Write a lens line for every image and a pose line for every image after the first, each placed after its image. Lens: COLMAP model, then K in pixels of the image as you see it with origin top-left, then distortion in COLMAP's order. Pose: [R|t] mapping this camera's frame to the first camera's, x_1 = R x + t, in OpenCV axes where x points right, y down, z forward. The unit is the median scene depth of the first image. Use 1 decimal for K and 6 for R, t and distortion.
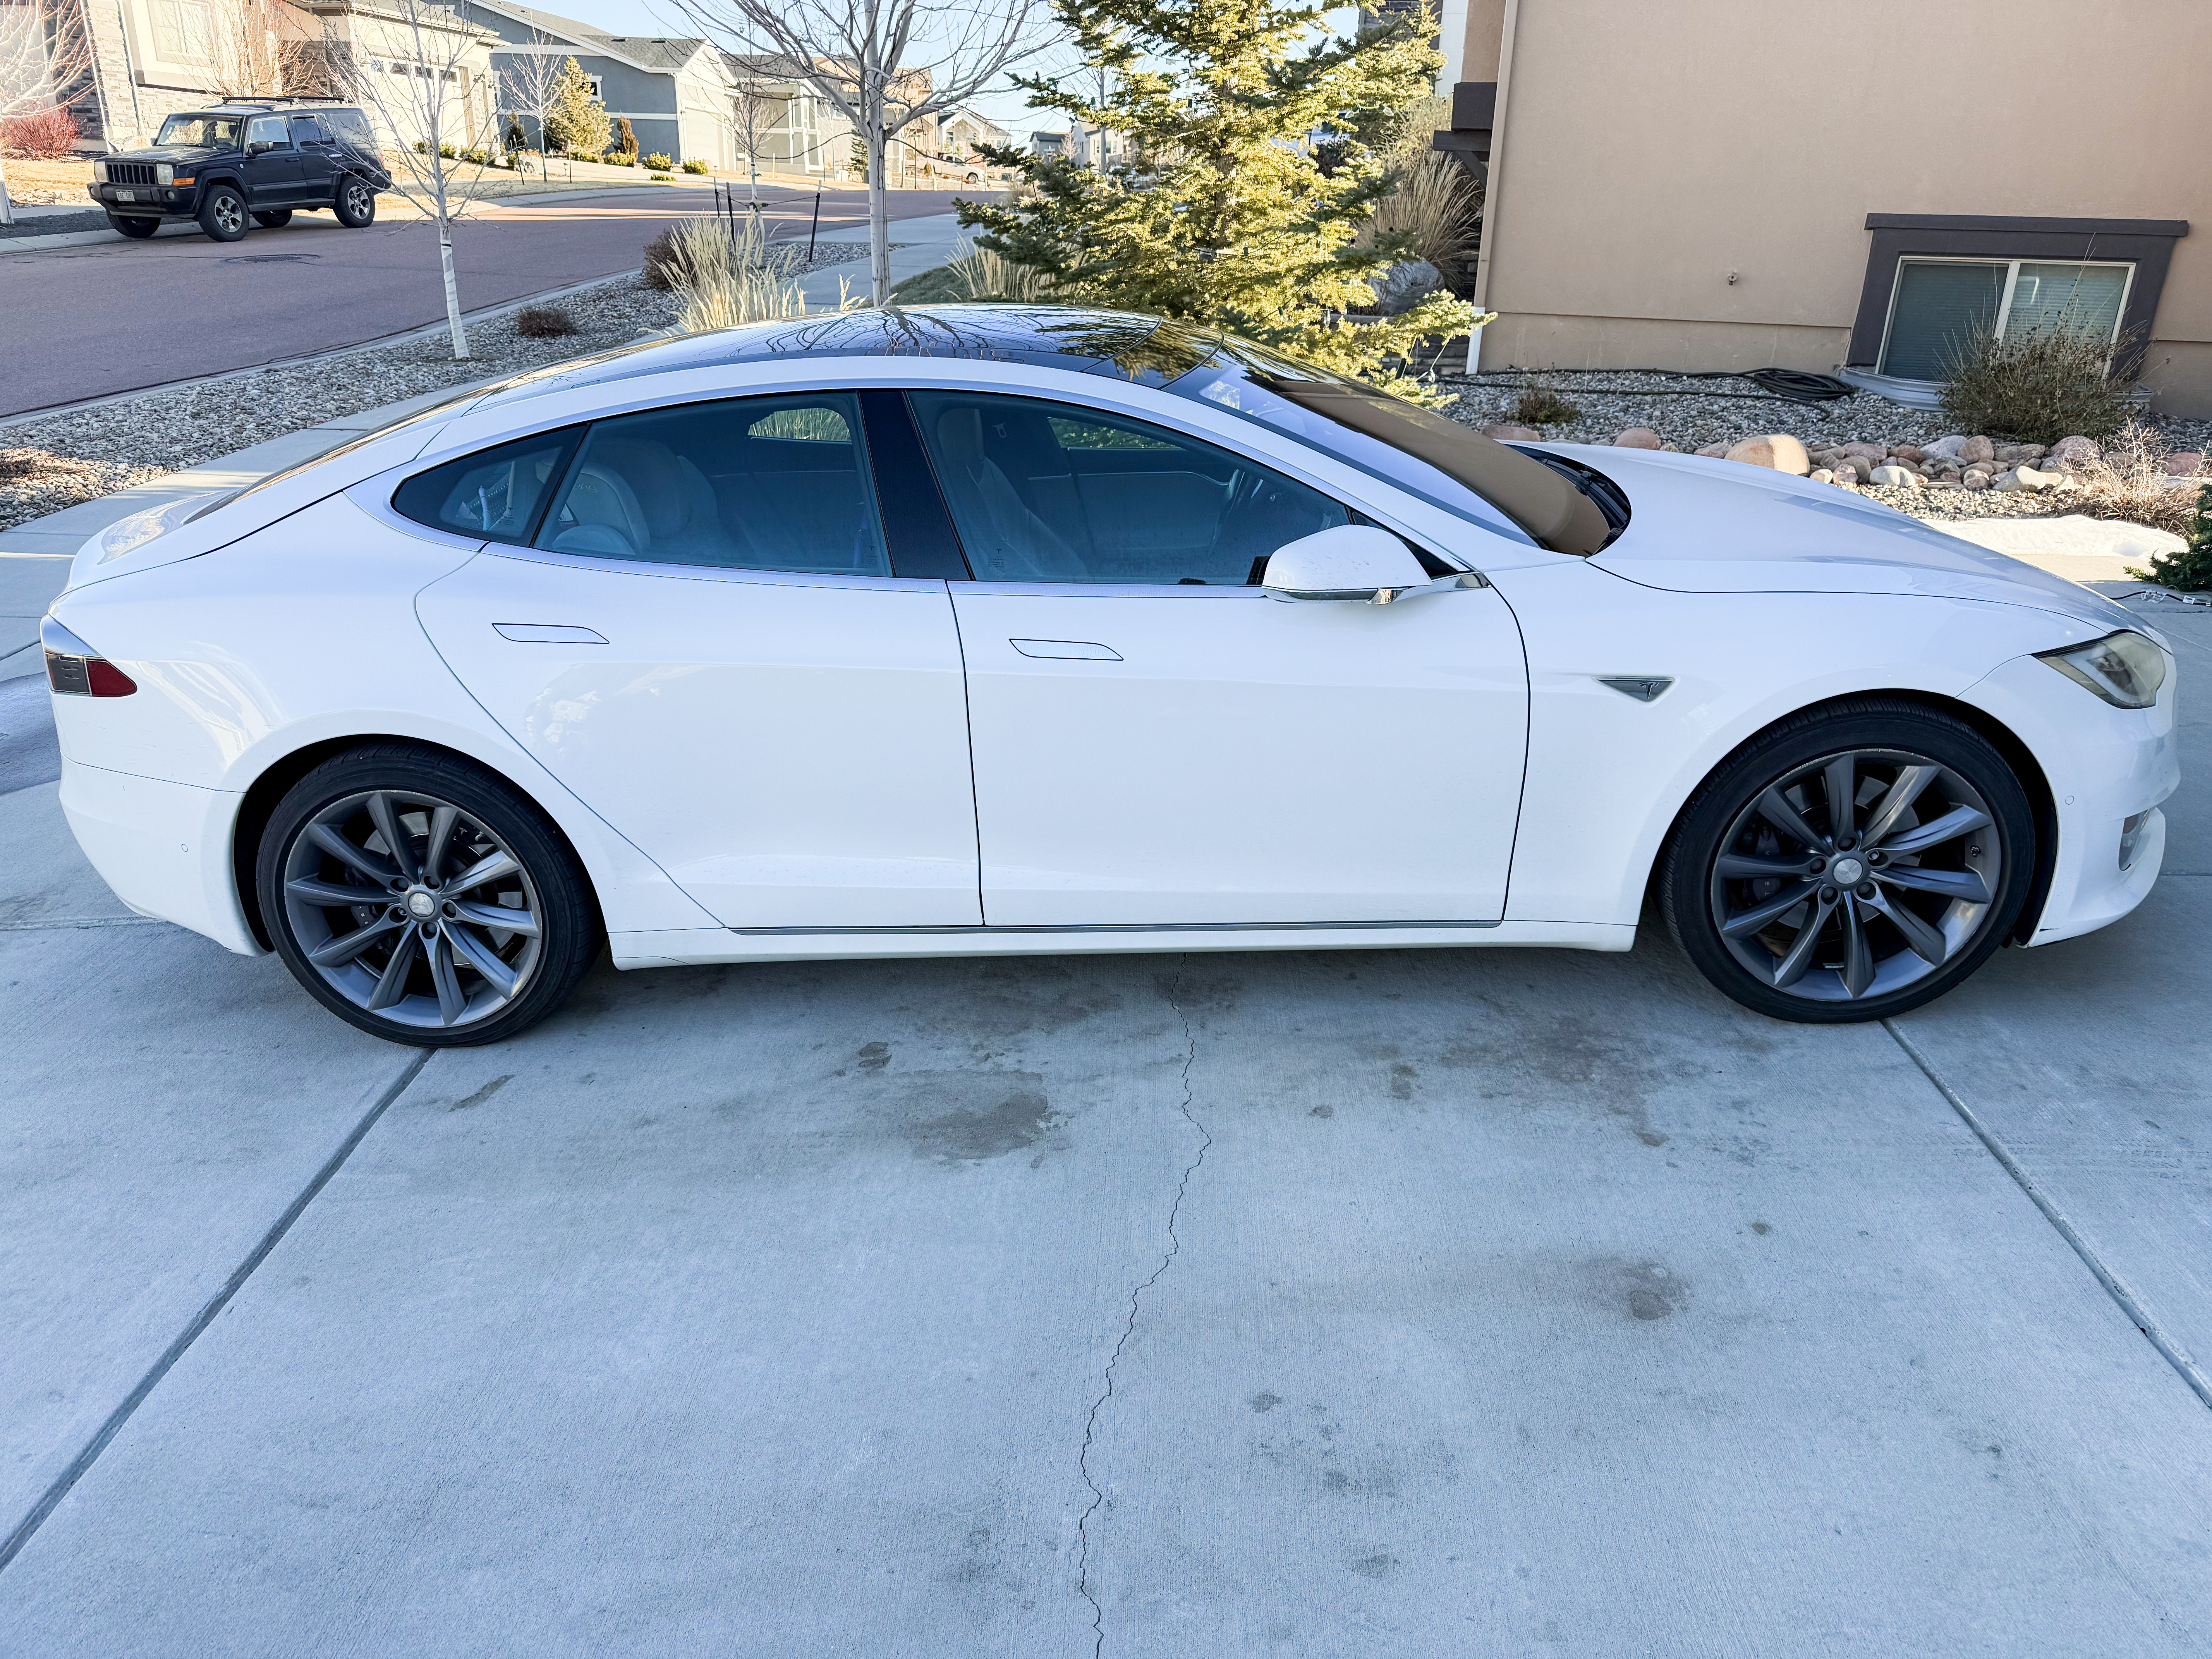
lens RADIAL K [[1537.2, 0, 990.1], [0, 1537.2, 643.2], [0, 0, 1]] dist [0.103466, -0.143398]
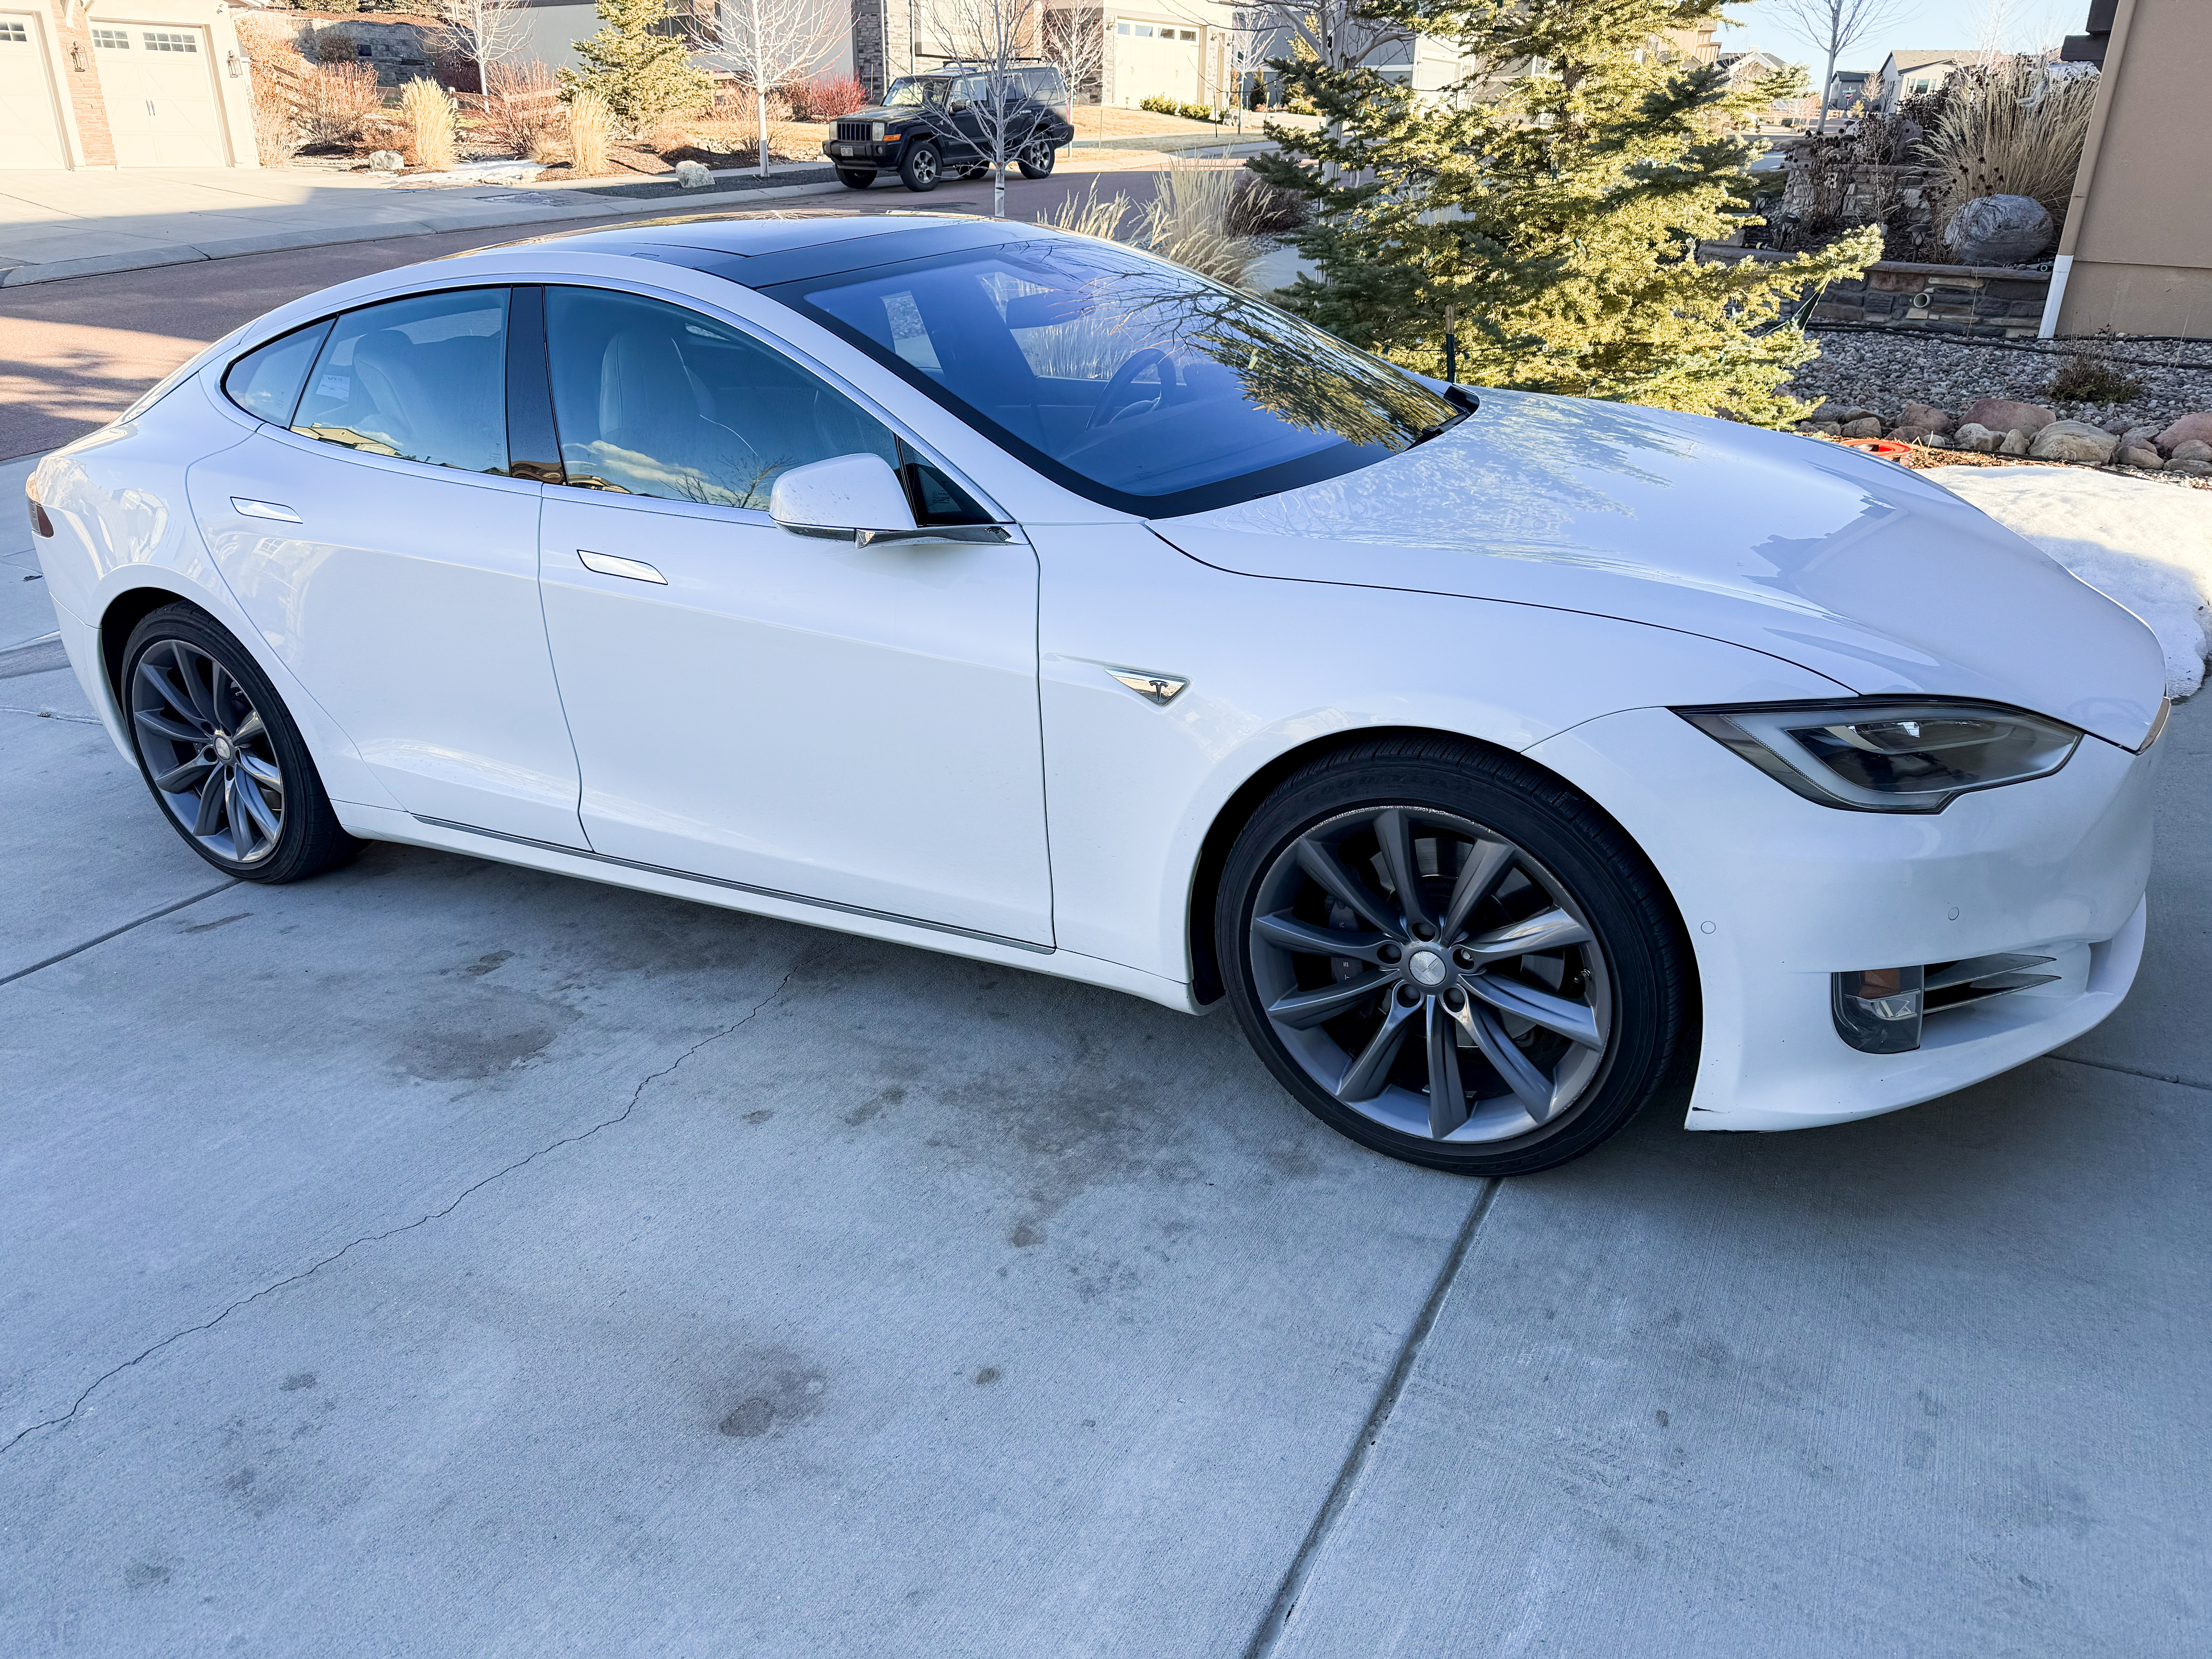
lens RADIAL K [[1506.2, 0, 1105.7], [0, 1506.2, 672.8], [0, 0, 1]] dist [0.028230, -0.036042]
pose [[0.912598, 0.122341, -0.390125, 0.638866], [-0.102153, 0.992147, 0.072171, -0.027600], [0.395891, -0.026011, 0.917929, 0.272681]]
